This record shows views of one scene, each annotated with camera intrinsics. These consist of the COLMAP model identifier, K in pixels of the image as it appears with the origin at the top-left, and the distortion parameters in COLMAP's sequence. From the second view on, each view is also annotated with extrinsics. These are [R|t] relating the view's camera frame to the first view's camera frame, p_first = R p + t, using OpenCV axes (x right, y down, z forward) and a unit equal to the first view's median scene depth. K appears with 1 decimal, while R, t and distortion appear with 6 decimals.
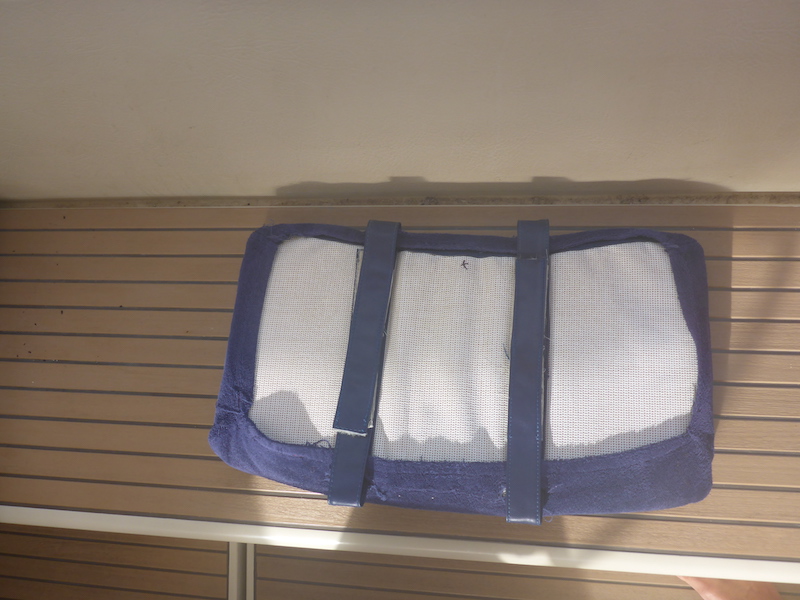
lens RADIAL K [[681.1, 0, 400.0], [0, 681.1, 300.0], [0, 0, 1]] dist [-0.012821, -0.019208]
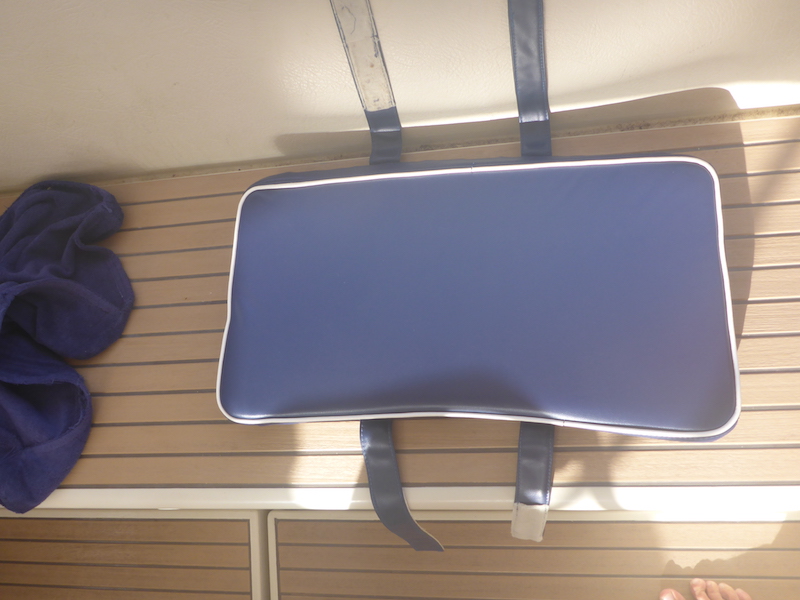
lens RADIAL K [[681.1, 0, 400.0], [0, 681.1, 300.0], [0, 0, 1]] dist [-0.012821, -0.019208]
pose [[0.996992, -0.067639, -0.037849, 0.032532], [0.066073, 0.996964, -0.041197, 0.113295], [0.040521, 0.038572, 0.998434, 0.035221]]
